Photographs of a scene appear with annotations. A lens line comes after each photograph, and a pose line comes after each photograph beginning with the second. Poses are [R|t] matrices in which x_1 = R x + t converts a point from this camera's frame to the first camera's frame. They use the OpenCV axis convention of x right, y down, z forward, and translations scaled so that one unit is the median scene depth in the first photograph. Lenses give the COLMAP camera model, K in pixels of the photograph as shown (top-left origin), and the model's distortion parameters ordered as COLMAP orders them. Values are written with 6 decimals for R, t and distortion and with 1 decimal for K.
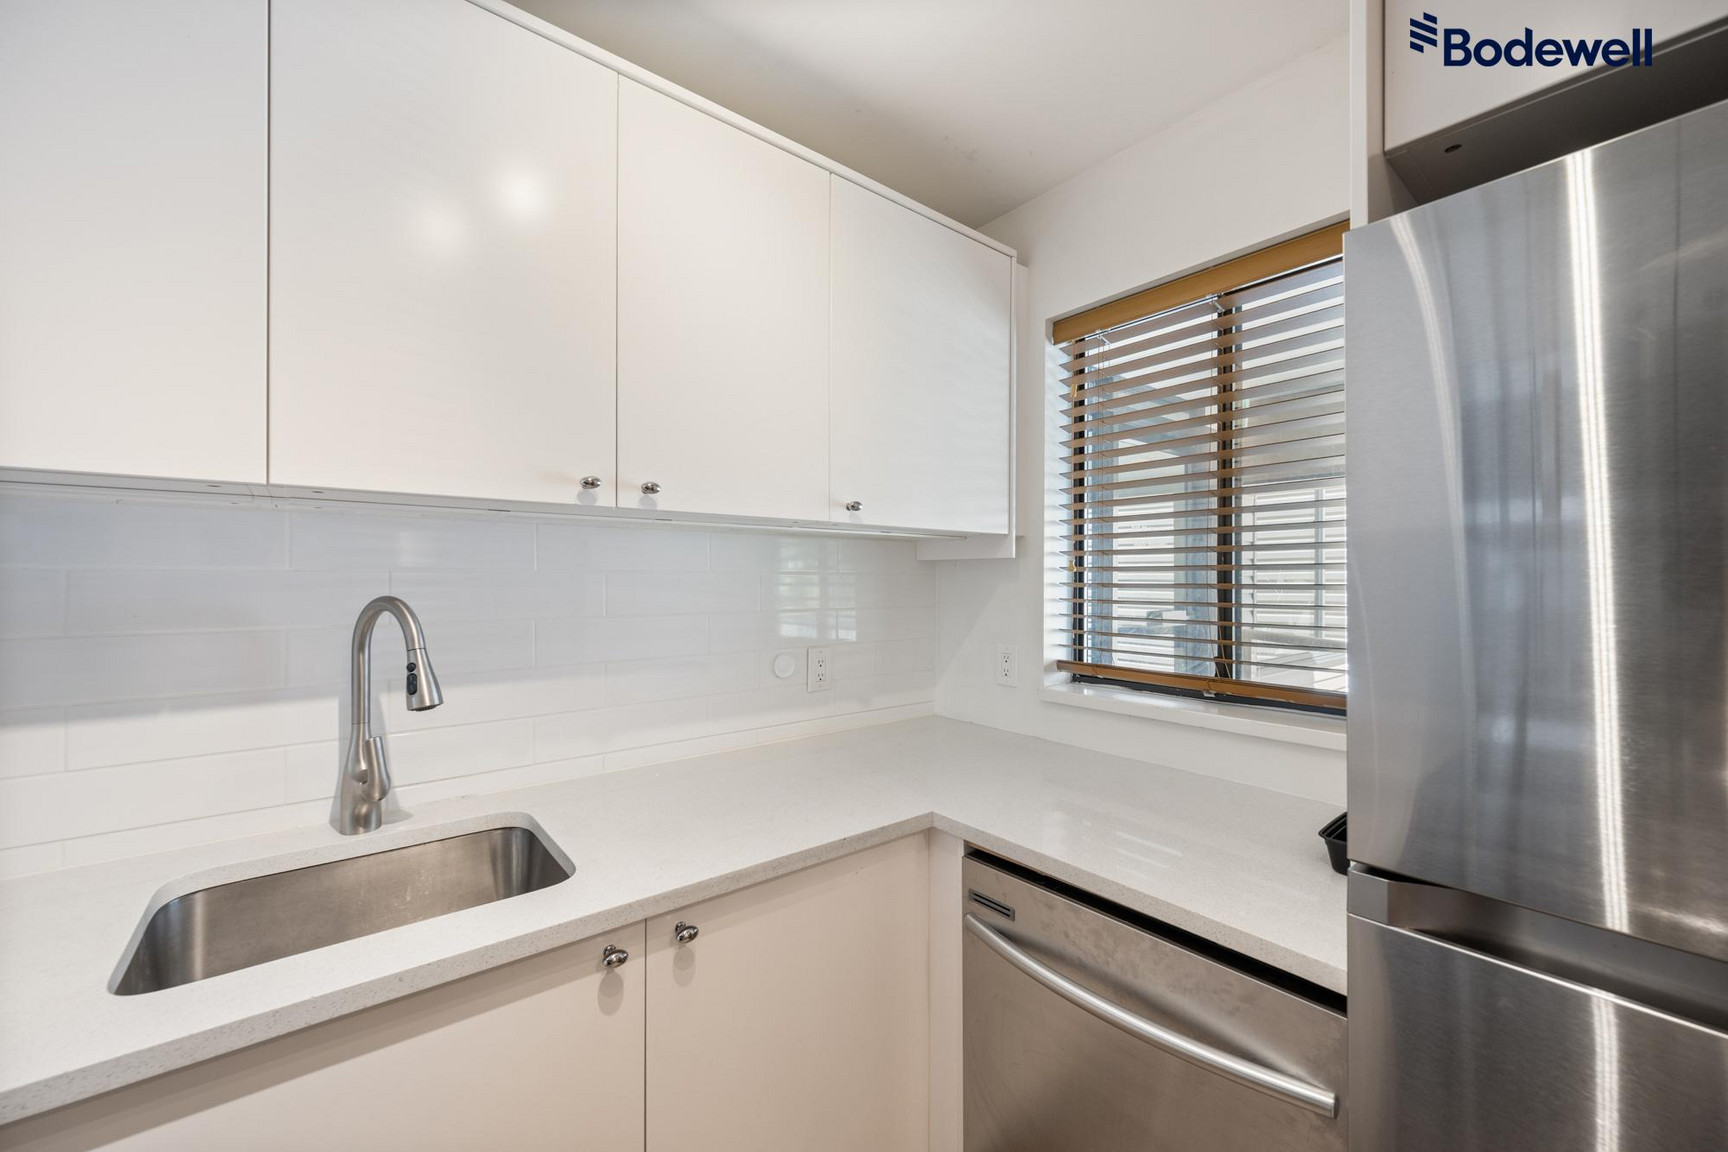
lens RADIAL K [[671.7, 0, 869.5], [0, 671.7, 574.9], [0, 0, 1]] dist [-0.004497, -0.000498]
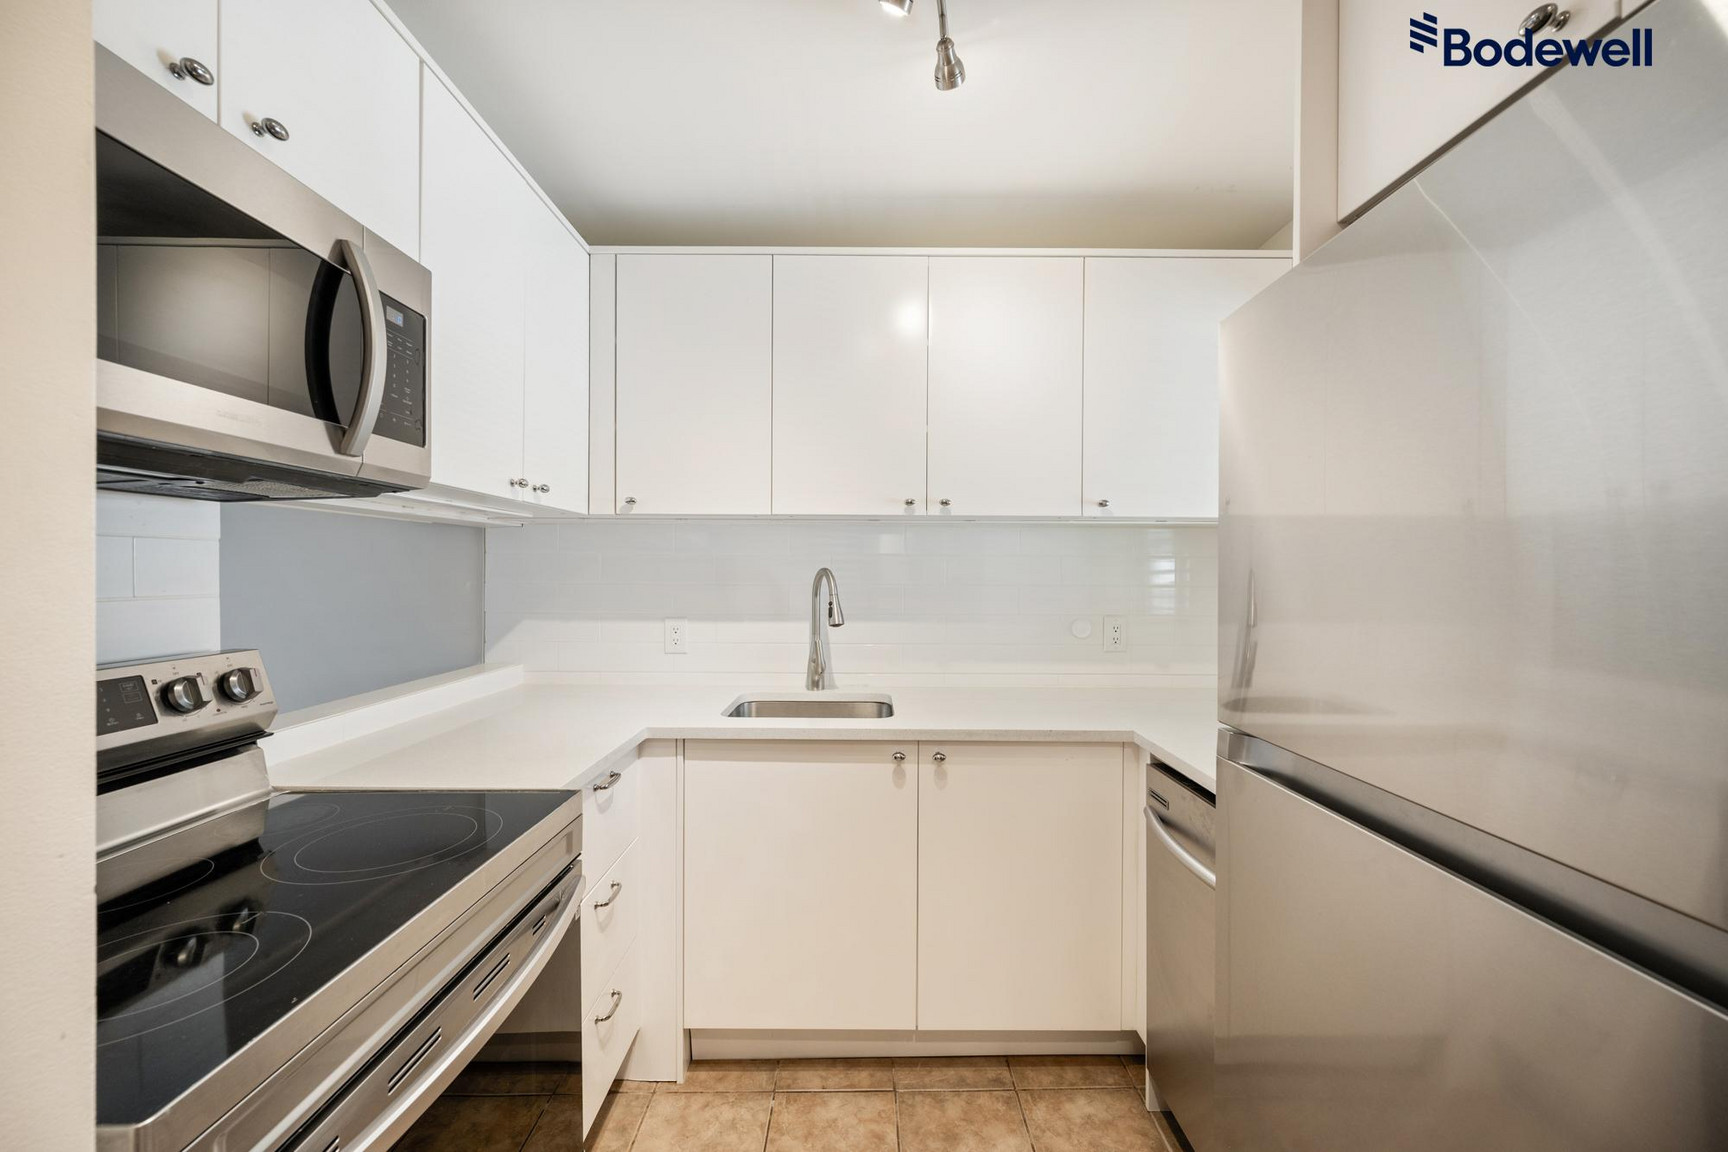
lens RADIAL K [[671.7, 0, 862.3], [0, 671.7, 576.8], [0, 0, 1]] dist [-0.004497, -0.000498]
pose [[0.767398, 0.006979, -0.641133, 0.590266], [-0.002488, 0.999966, 0.007907, 0.041352], [0.641167, -0.004472, 0.767389, -0.404166]]
